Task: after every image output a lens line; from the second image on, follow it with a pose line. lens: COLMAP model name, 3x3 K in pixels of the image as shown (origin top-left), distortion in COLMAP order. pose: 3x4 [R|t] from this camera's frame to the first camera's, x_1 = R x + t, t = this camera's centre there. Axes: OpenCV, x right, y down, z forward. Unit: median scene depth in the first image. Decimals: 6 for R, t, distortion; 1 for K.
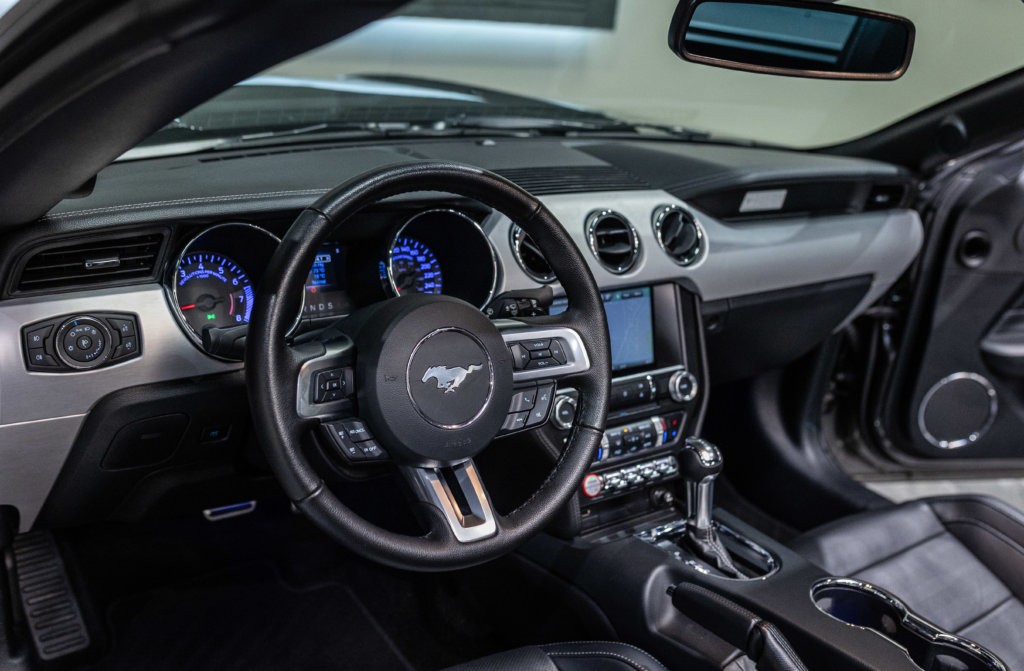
lens RADIAL K [[995.4, 0, 512.6], [0, 995.4, 341.0], [0, 0, 1]] dist [0.003222, 0.000000]
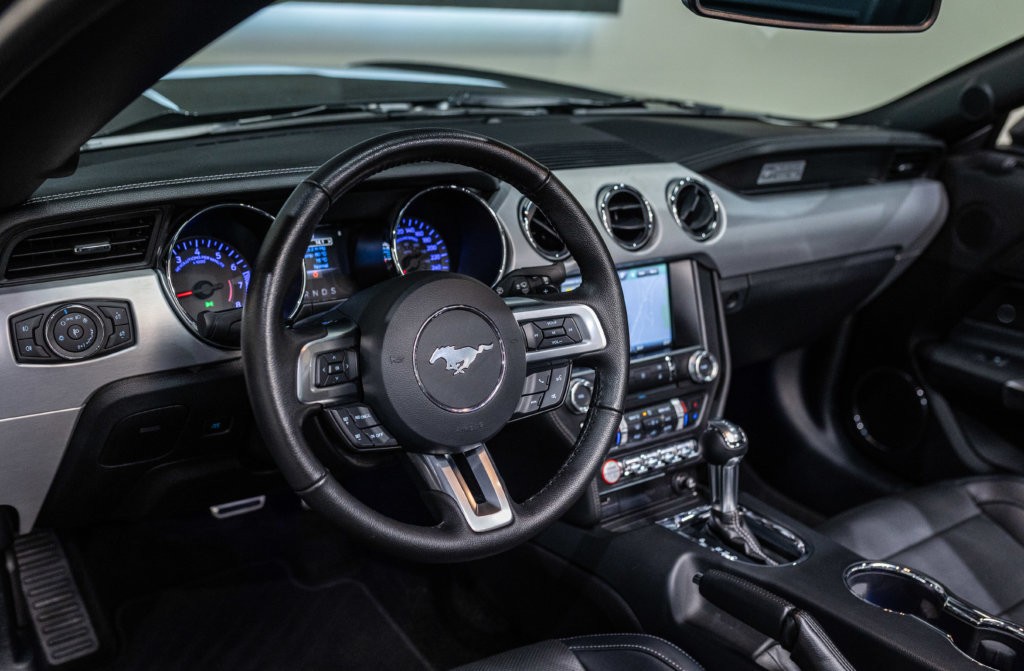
lens RADIAL K [[995.4, 0, 506.4], [0, 995.4, 344.3], [0, 0, 1]] dist [0.003222, 0.000000]
pose [[0.999504, -0.025796, -0.018051, -0.000505], [0.025916, 0.999643, 0.006461, 0.013445], [0.017878, -0.006926, 0.999816, 0.040293]]
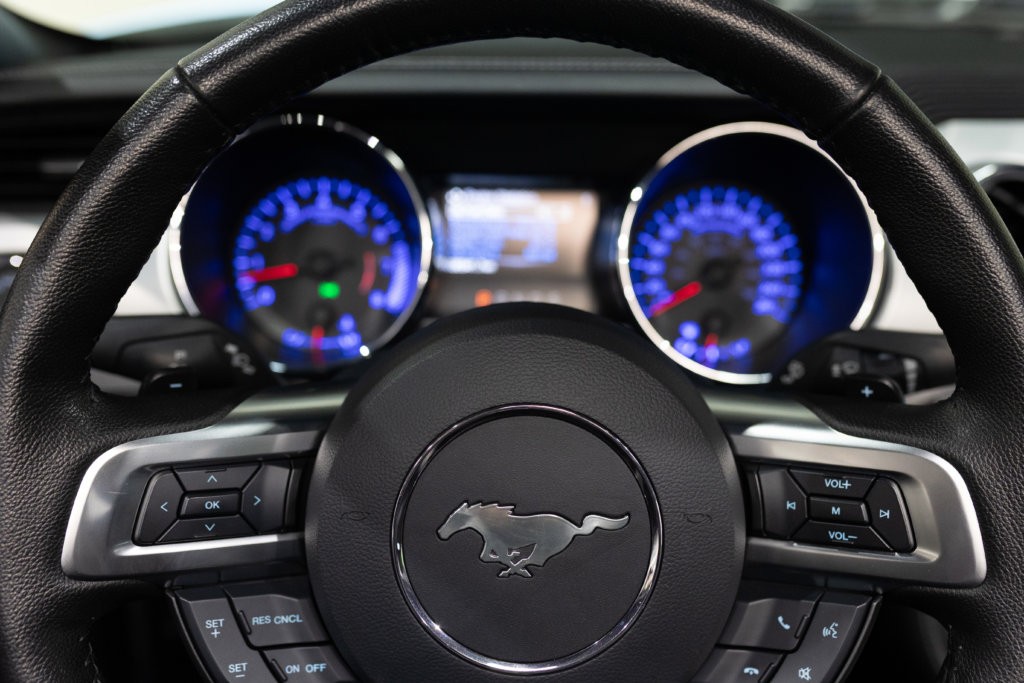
lens RADIAL K [[1039.4, 0, 521.4], [0, 1039.4, 338.9], [0, 0, 1]] dist [-0.003894, 0.000000]
pose [[0.855454, 0.150476, -0.495536, 0.081857], [-0.144365, 0.988216, 0.050865, -0.038460], [0.497351, 0.028025, 0.867097, 0.473347]]
